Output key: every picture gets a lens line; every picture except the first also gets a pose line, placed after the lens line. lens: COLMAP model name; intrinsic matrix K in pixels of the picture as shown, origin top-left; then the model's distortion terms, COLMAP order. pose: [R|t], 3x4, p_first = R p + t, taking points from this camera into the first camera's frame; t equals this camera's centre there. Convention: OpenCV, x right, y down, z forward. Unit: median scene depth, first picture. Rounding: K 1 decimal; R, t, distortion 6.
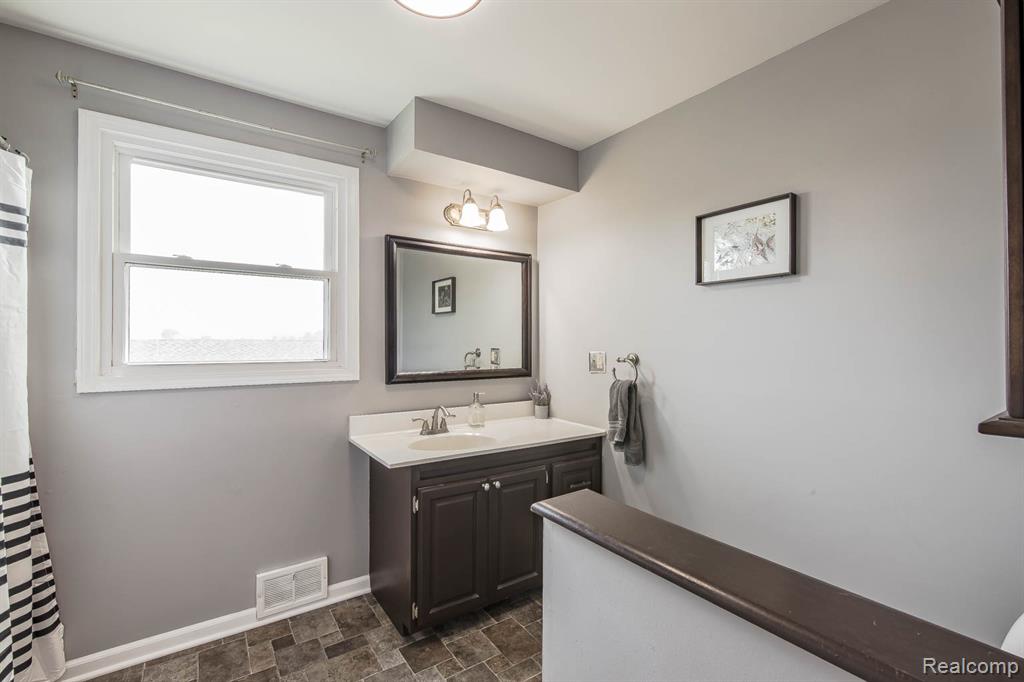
lens RADIAL K [[449.0, 0, 509.2], [0, 449.0, 341.0], [0, 0, 1]] dist [-0.003338, -0.000526]
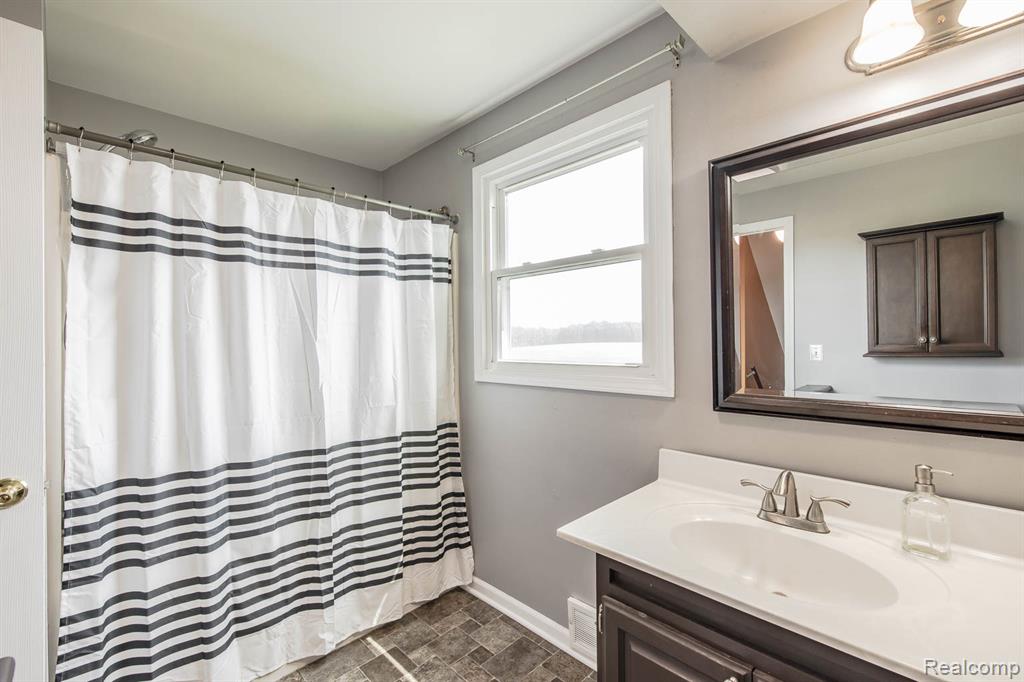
lens RADIAL K [[449.0, 0, 509.2], [0, 449.0, 341.0], [0, 0, 1]] dist [-0.003338, -0.000526]
pose [[0.166803, -0.004182, -0.985981, 0.324414], [0.018723, 0.999824, -0.001073, -0.000393], [0.985812, -0.018281, 0.166852, 0.746147]]
